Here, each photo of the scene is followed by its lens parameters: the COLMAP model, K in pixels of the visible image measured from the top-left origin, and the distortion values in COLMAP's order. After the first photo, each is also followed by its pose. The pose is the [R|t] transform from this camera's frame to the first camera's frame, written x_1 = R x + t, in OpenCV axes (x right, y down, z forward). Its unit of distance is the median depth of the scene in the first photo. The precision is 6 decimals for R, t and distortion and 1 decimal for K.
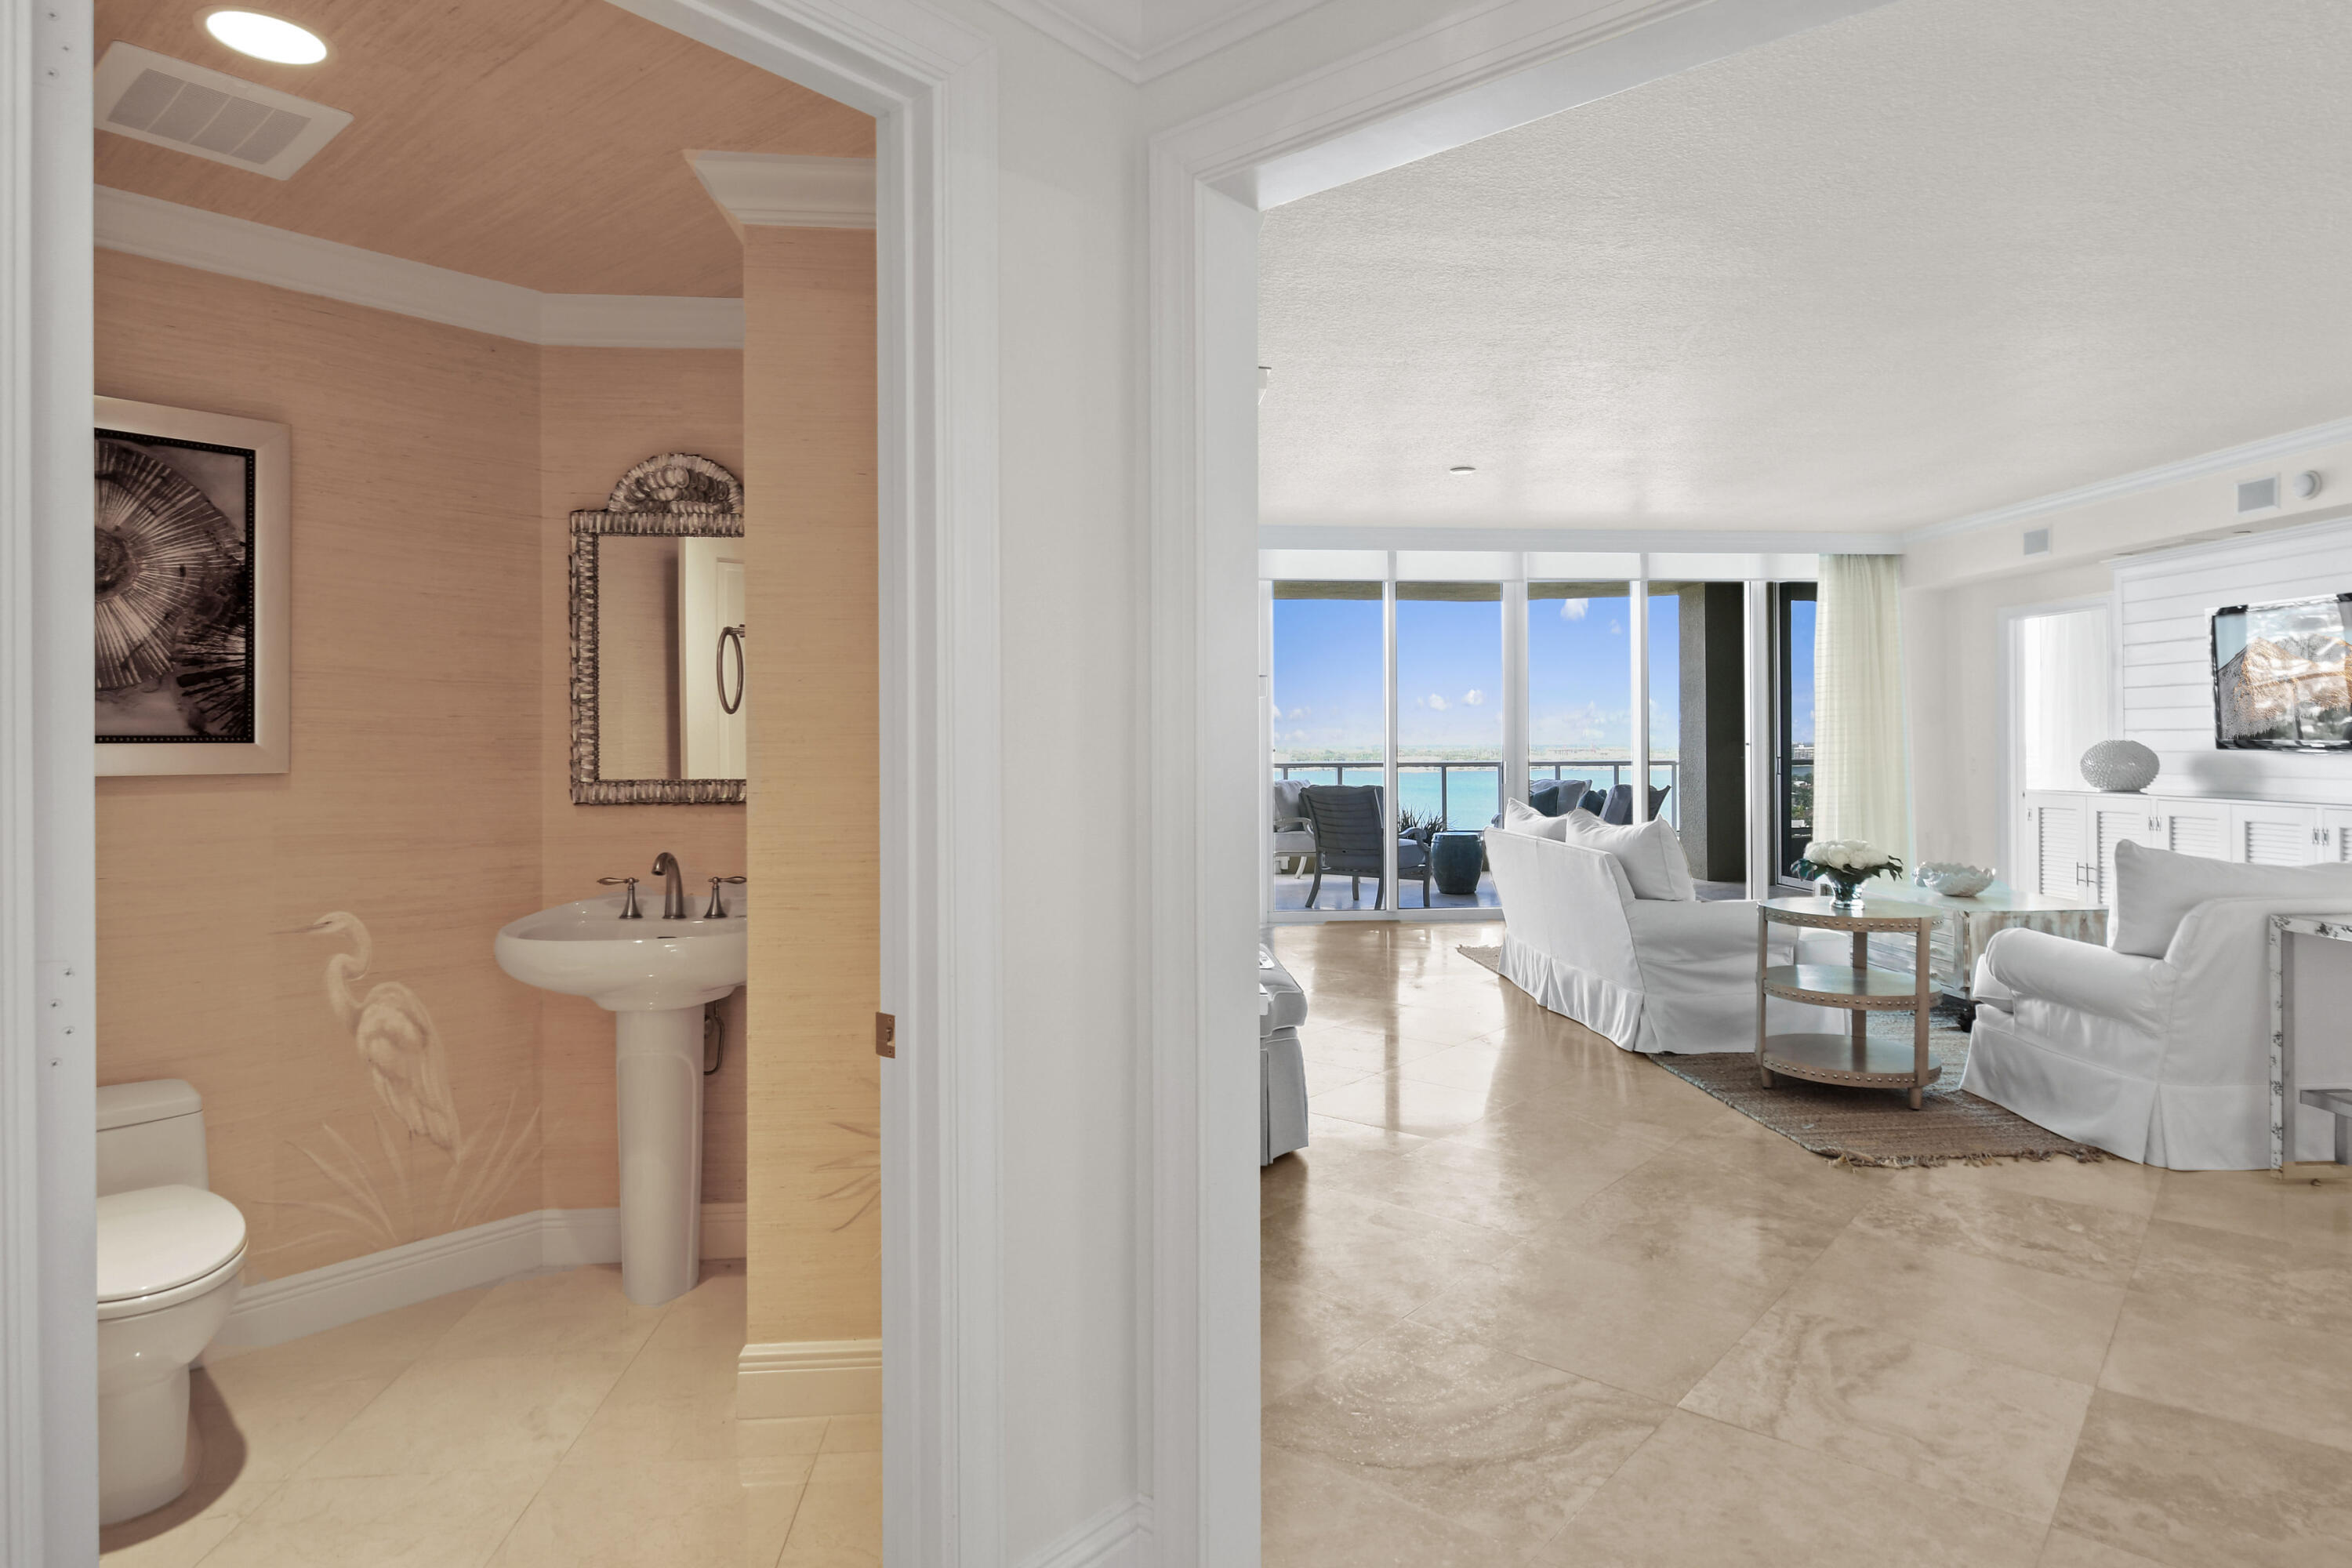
lens RADIAL K [[1315.5, 0, 1192.9], [0, 1315.5, 741.6], [0, 0, 1]] dist [0.001463, -0.002904]
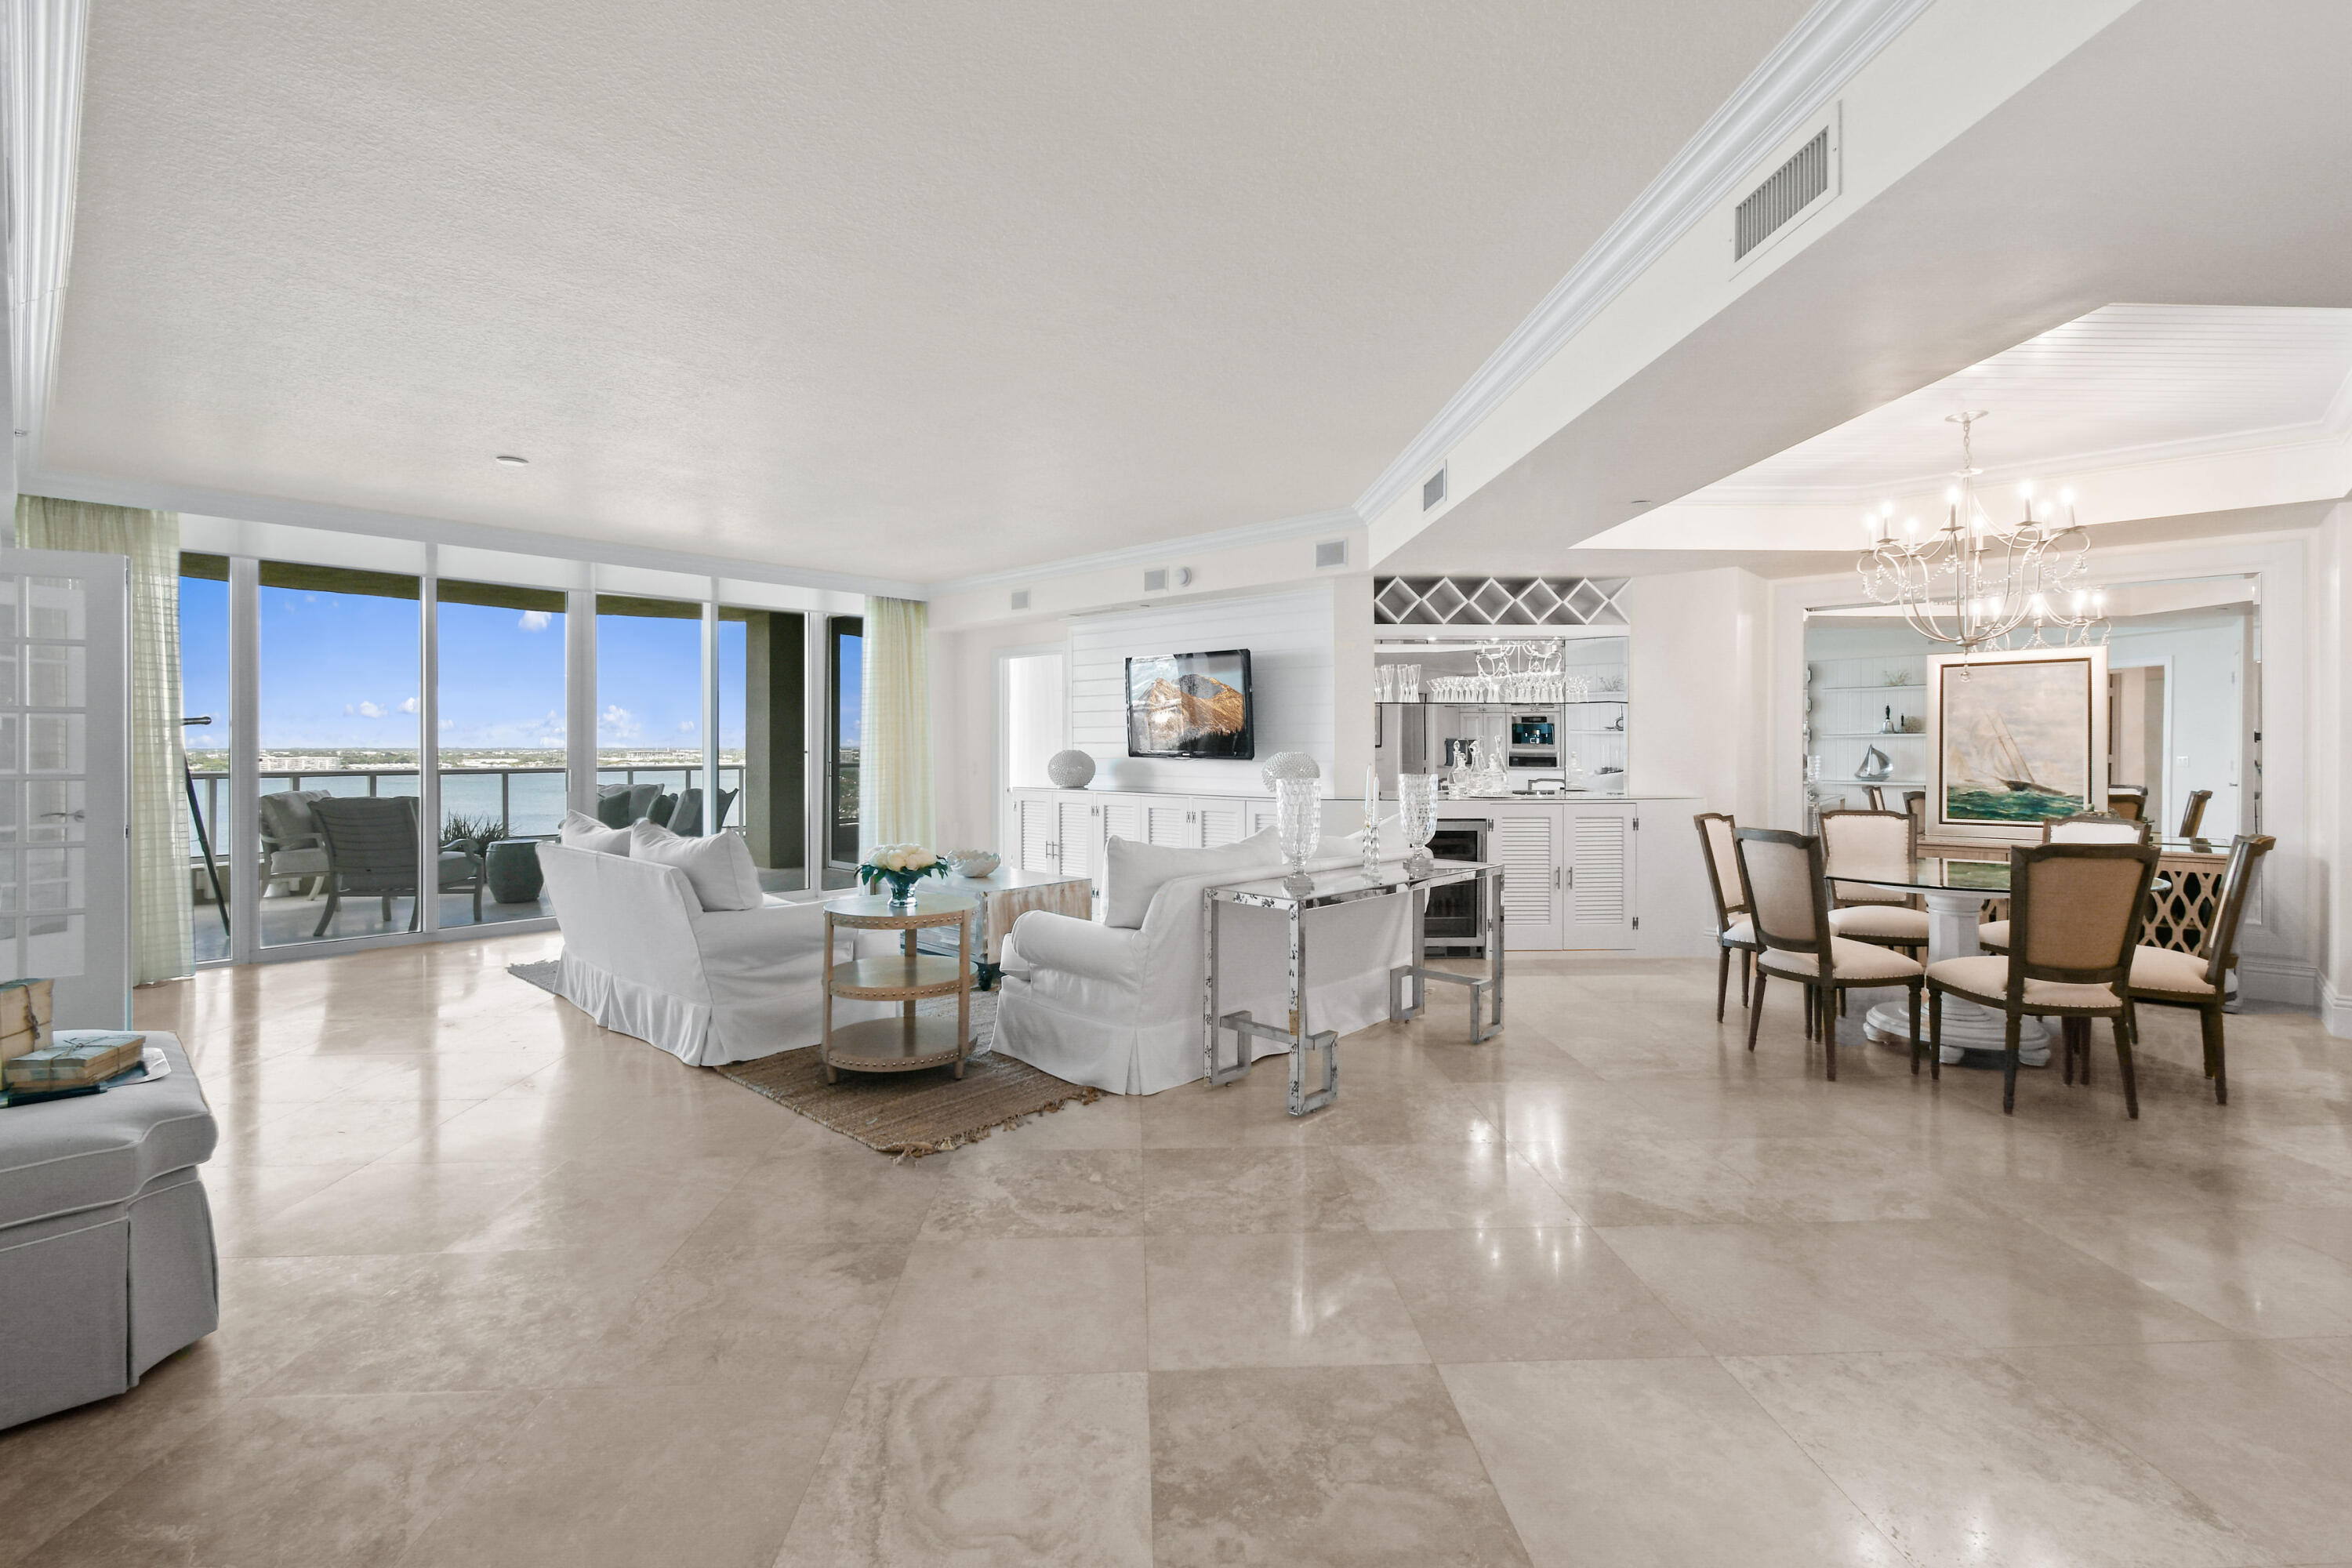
lens RADIAL K [[1053.3, 0, 1180.4], [0, 1053.3, 747.5], [0, 0, 1]] dist [0.009951, -0.002617]
pose [[0.734413, 0.003390, 0.678694, 0.058407], [-0.004327, 0.999991, -0.000312, -0.006152], [-0.678689, -0.002708, 0.734421, 0.166800]]
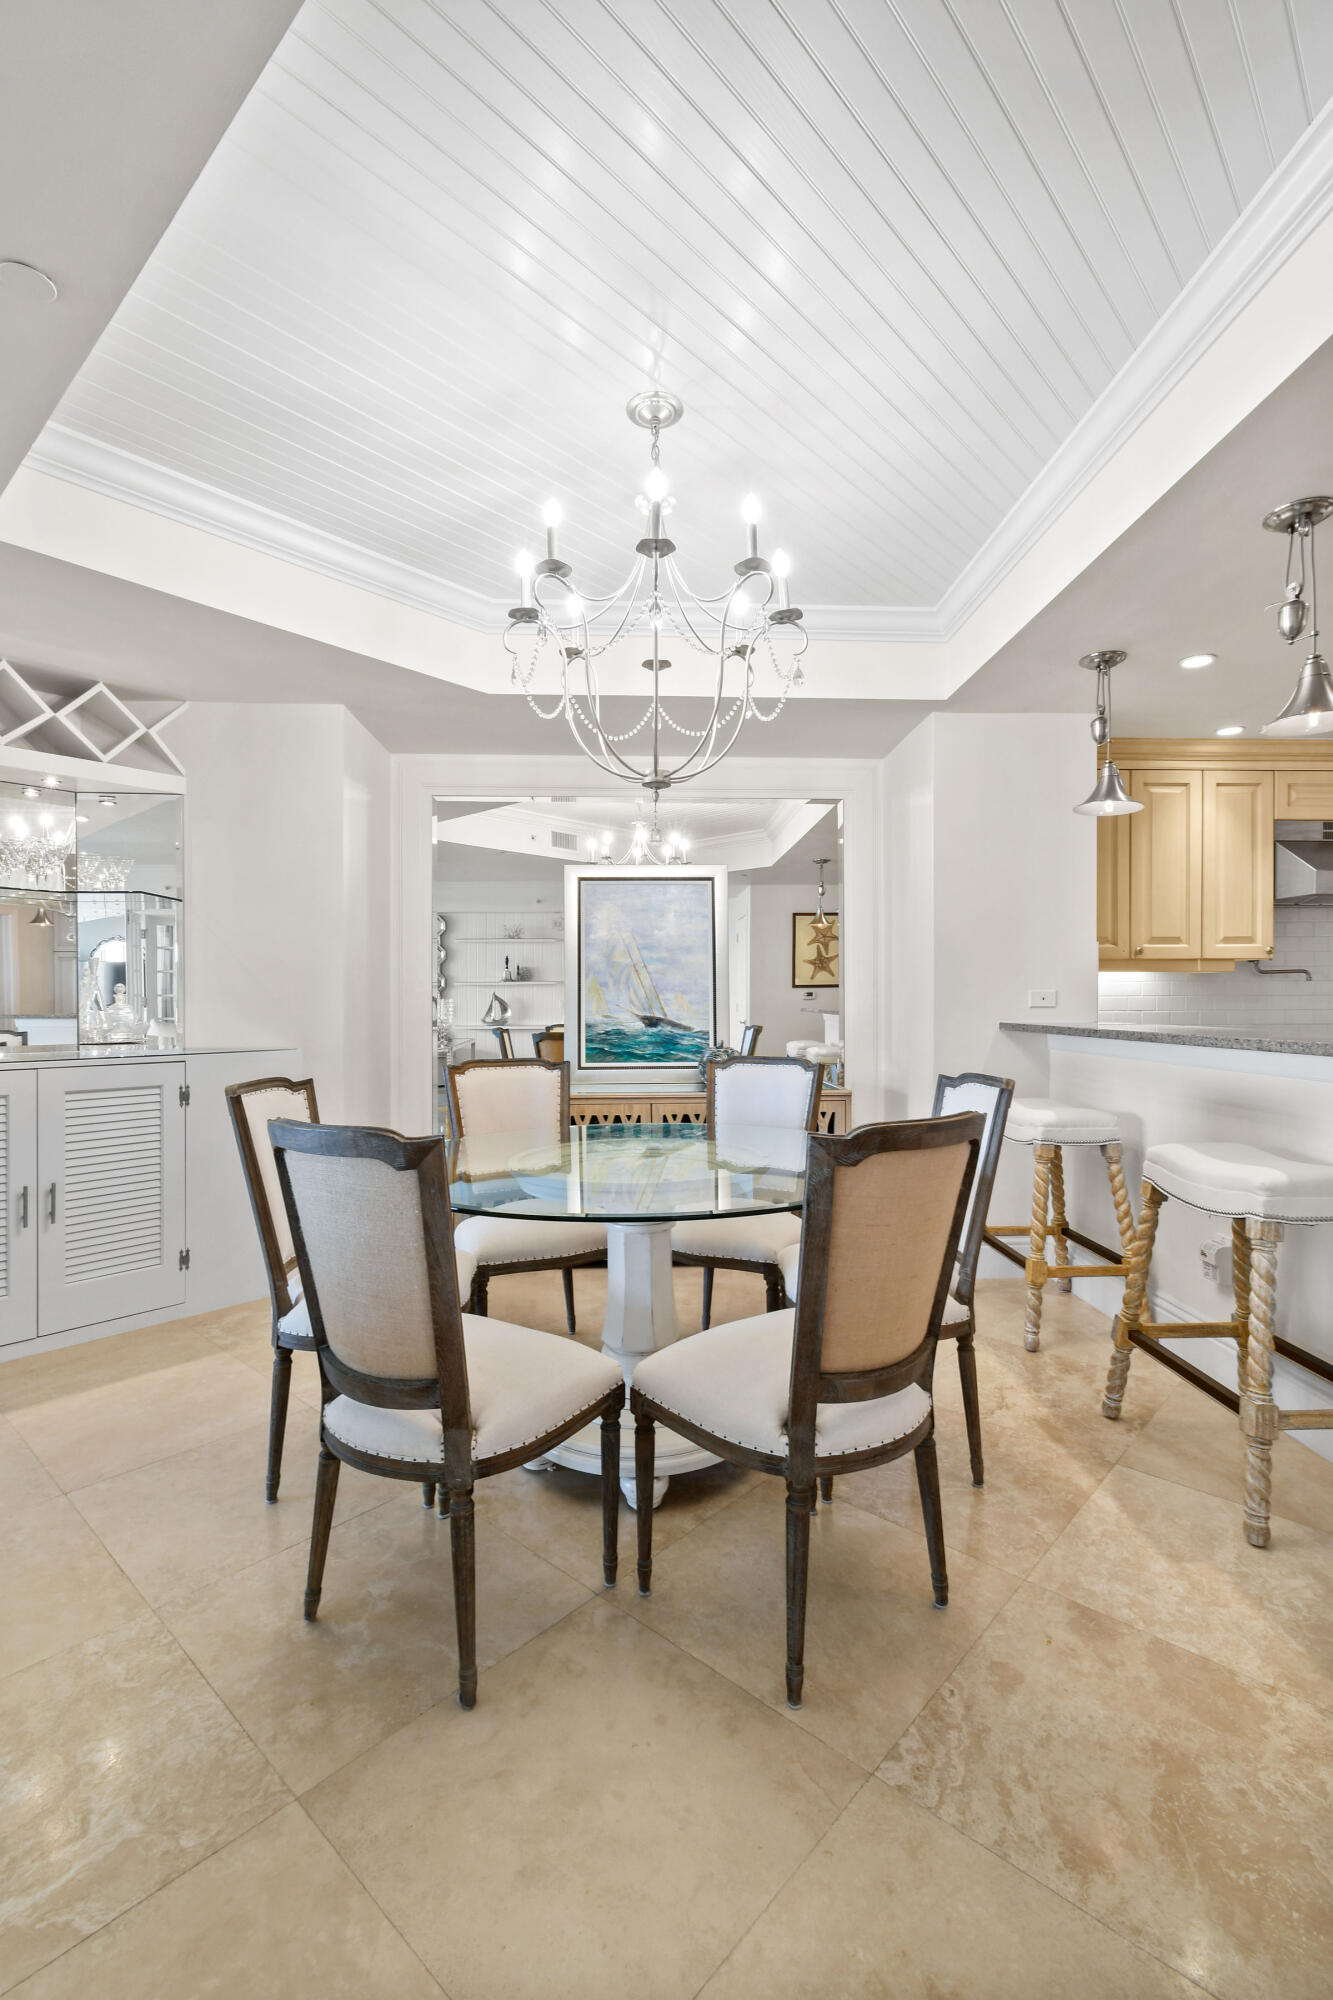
lens RADIAL K [[895.6, 0, 658.7], [0, 895.6, 1004.5], [0, 0, 1]] dist [0.009951, -0.002617]
pose [[0.056083, 0.003375, 0.998420, 0.648351], [0.000266, 0.999994, -0.003395, 0.017247], [-0.998426, 0.000456, 0.056082, 0.333869]]
